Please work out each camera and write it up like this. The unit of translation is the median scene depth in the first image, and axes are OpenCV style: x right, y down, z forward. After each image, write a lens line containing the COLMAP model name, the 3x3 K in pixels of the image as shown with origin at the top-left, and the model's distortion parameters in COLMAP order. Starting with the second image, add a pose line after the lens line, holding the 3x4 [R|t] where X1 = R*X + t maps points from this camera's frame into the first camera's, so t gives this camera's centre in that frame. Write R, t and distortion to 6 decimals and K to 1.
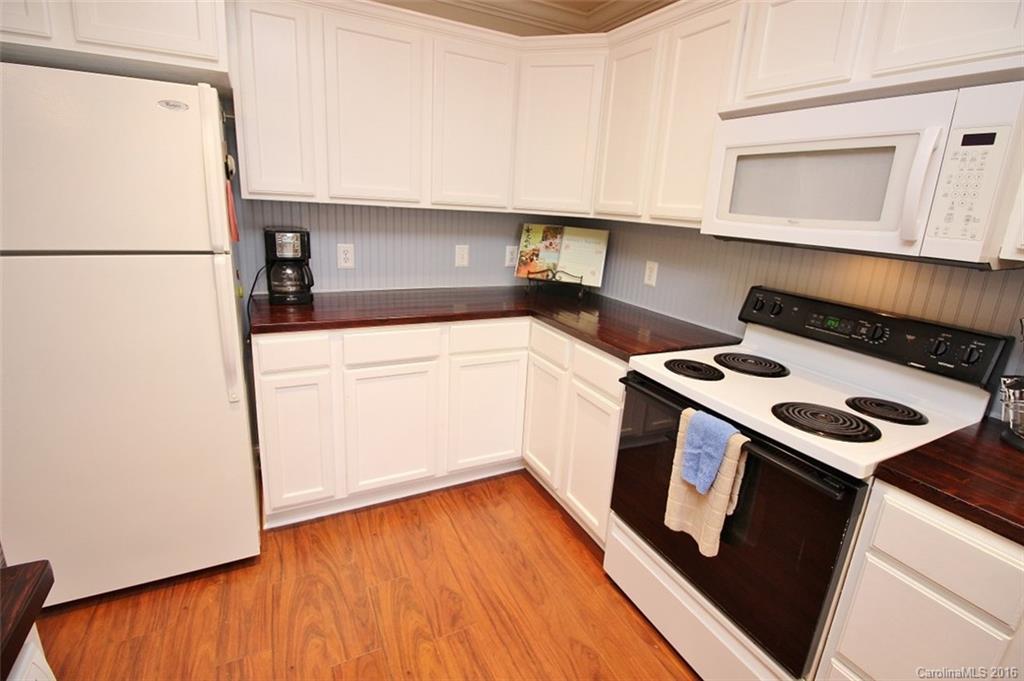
lens RADIAL K [[473.2, 0, 513.4], [0, 473.2, 328.9], [0, 0, 1]] dist [-0.002273, -0.012333]
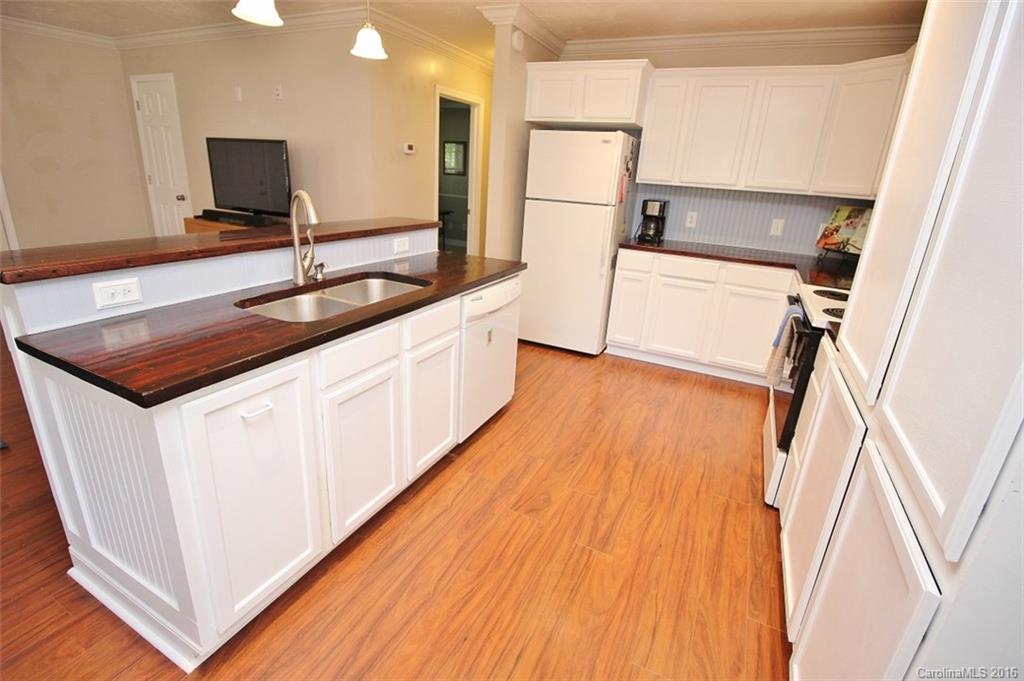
lens RADIAL K [[473.2, 0, 513.4], [0, 473.2, 328.9], [0, 0, 1]] dist [-0.002273, -0.012333]
pose [[0.597275, 0.230098, -0.768321, 0.607167], [-0.227346, 0.967243, 0.112937, 0.162158], [0.769140, 0.107220, 0.630022, -0.446616]]
